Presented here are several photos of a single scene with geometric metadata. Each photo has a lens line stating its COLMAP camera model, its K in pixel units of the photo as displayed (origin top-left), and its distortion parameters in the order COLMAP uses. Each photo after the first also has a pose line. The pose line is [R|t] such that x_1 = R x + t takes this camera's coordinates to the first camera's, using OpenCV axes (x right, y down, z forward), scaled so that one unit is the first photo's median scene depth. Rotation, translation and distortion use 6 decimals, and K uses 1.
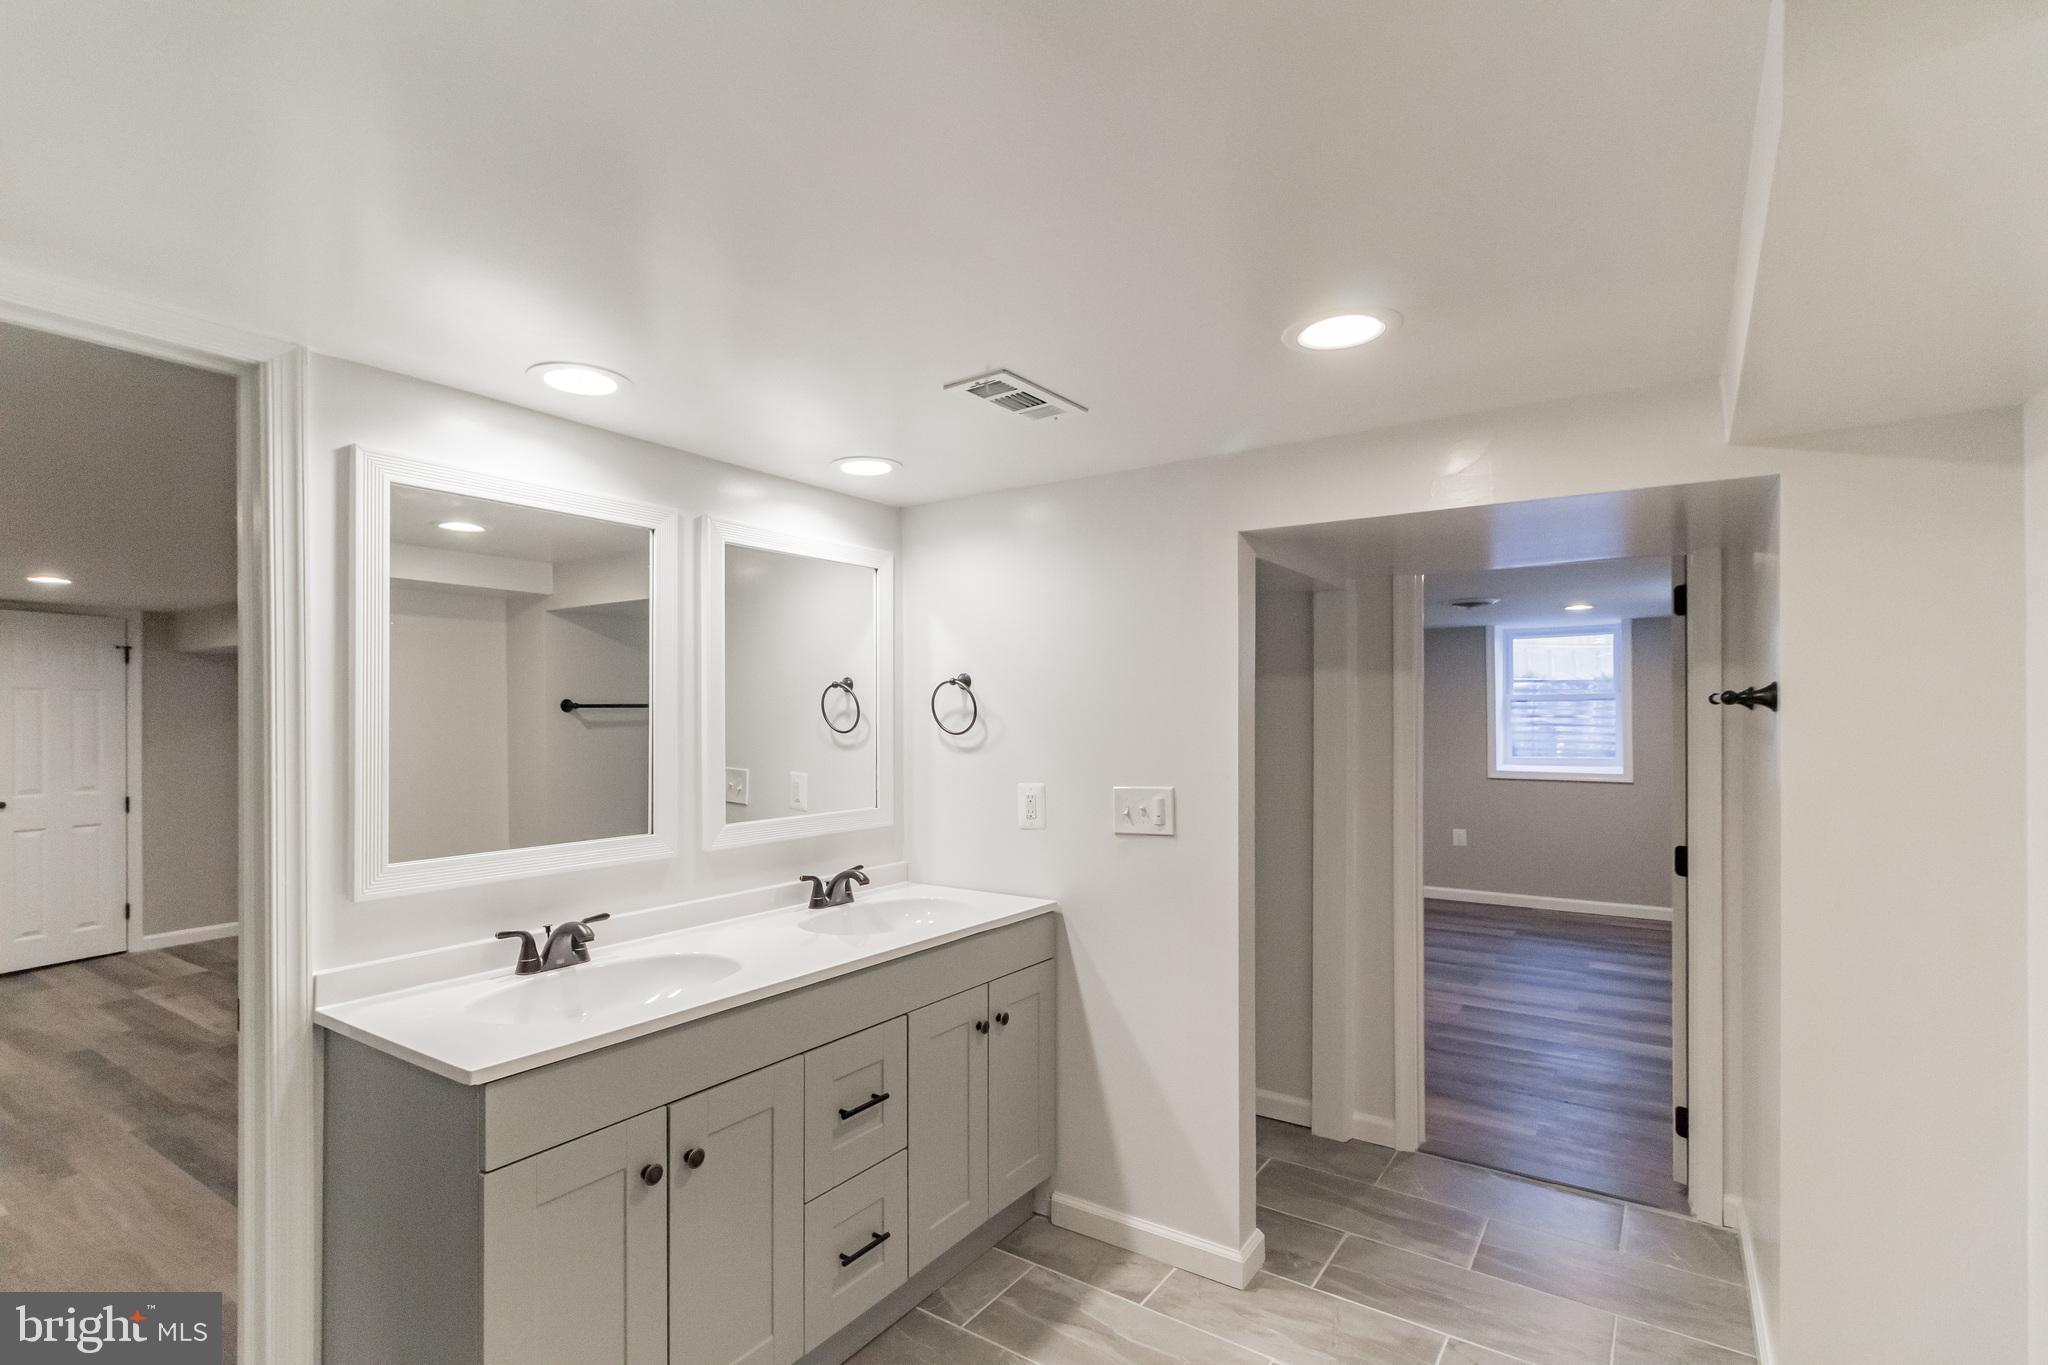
lens RADIAL K [[971.3, 0, 1013.0], [0, 971.3, 712.7], [0, 0, 1]] dist [0.001174, 0.000027]
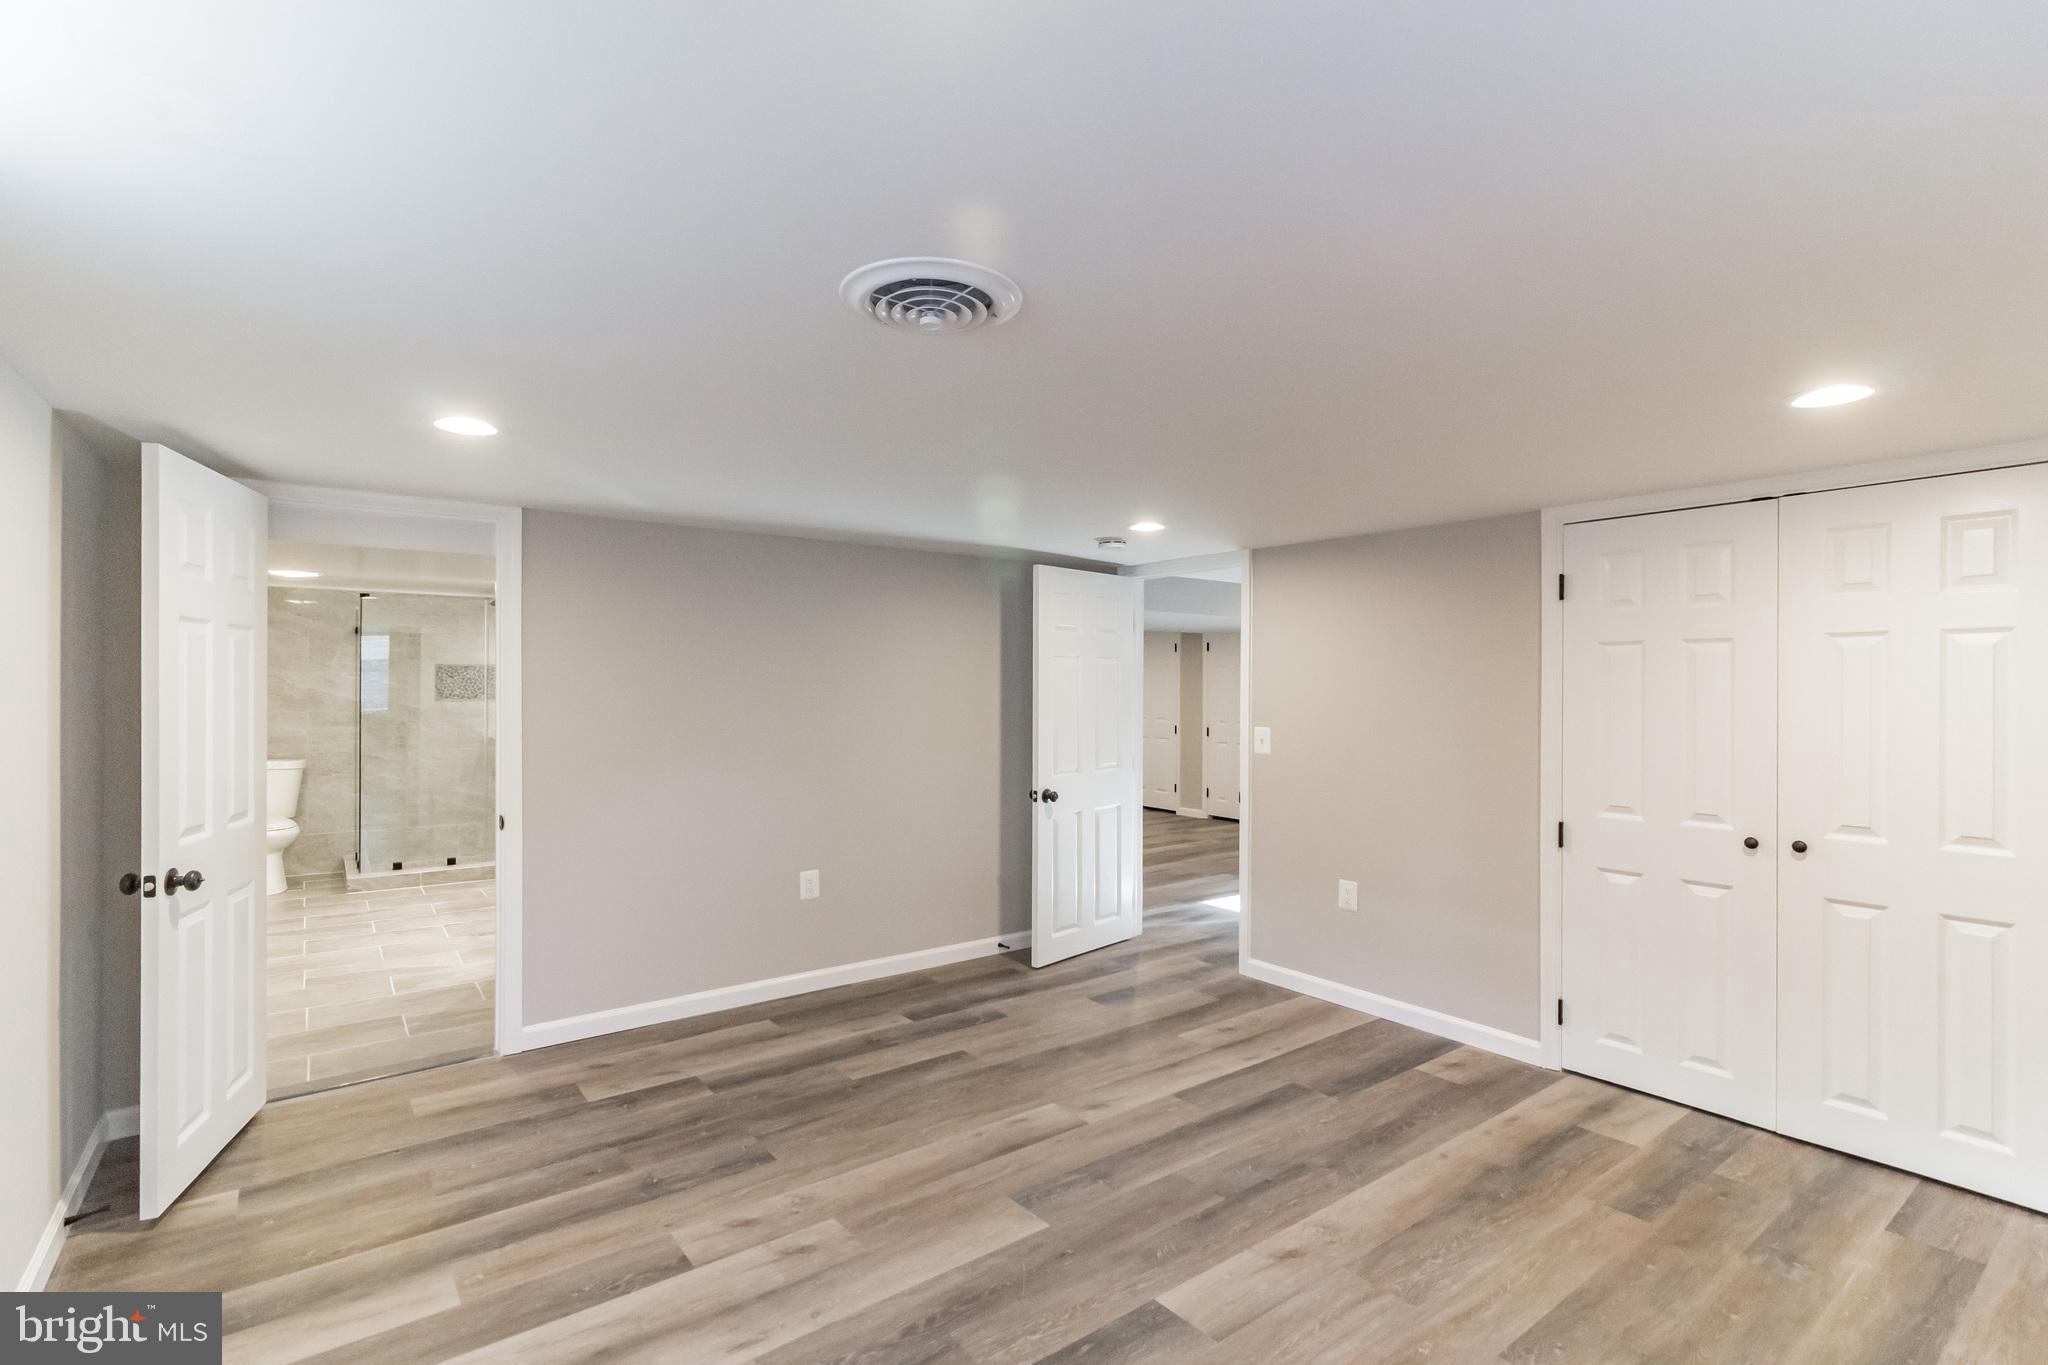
lens RADIAL K [[925.6, 0, 1033.0], [0, 925.6, 690.2], [0, 0, 1]] dist [0.002638, 0.000307]
pose [[-0.307816, 0.000815, -0.951446, 0.857156], [-0.000776, 0.999999, 0.001108, 0.011749], [0.951446, 0.001080, -0.307815, 1.314050]]
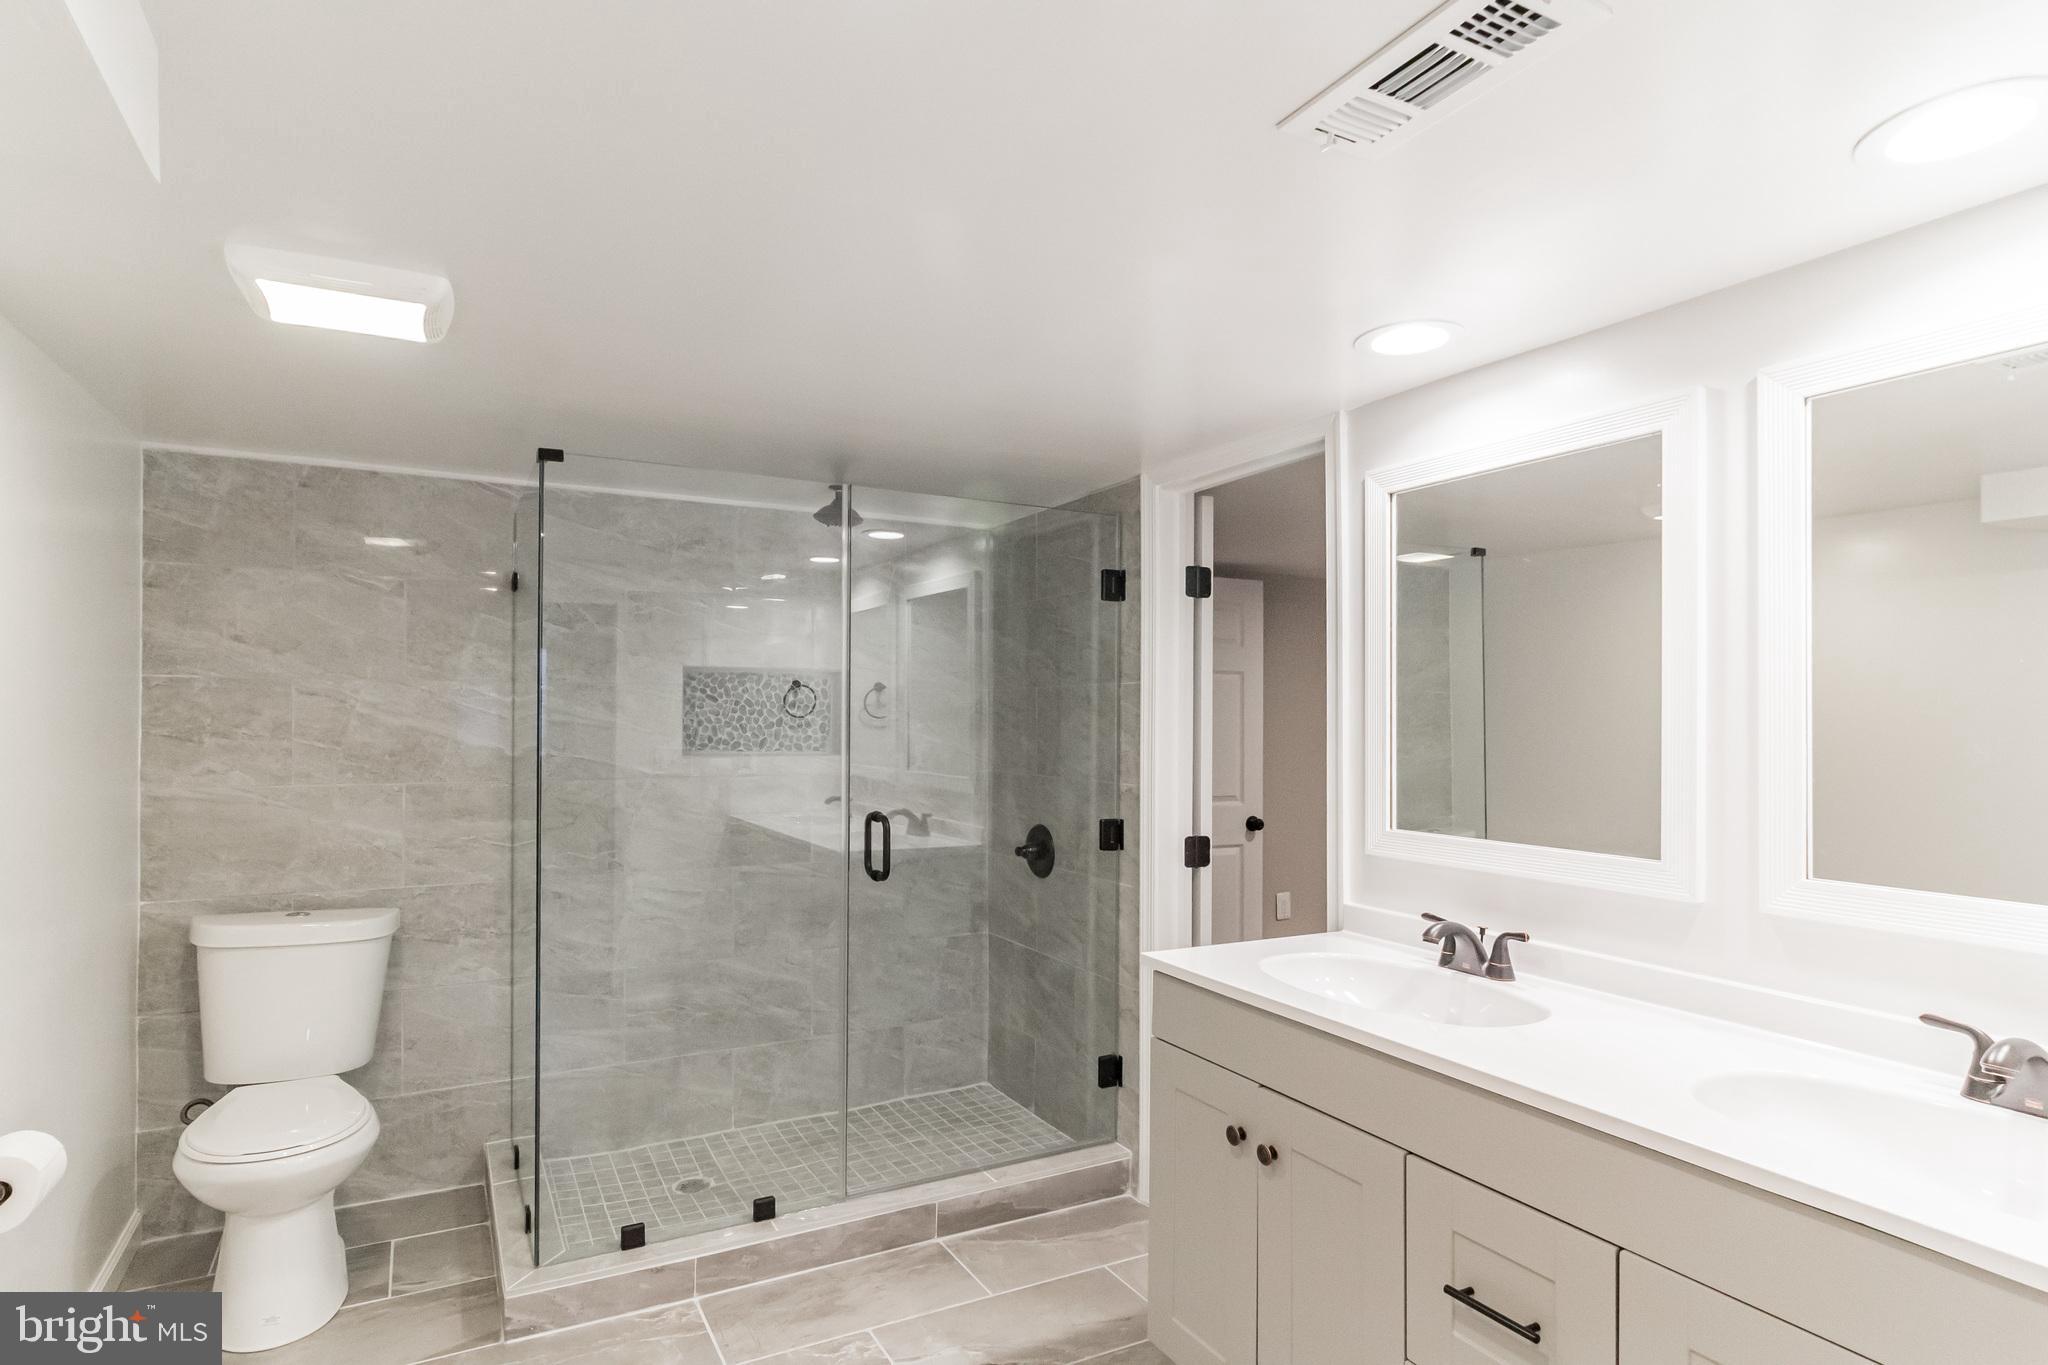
lens RADIAL K [[1069.8, 0, 1026.7], [0, 1069.8, 724.3], [0, 0, 1]] dist [0.002706, 0.001103]
pose [[-0.446160, -0.000011, -0.894953, 0.235893], [0.000605, 1.000000, -0.000314, 0.010914], [0.894953, -0.000681, -0.446159, 0.412095]]
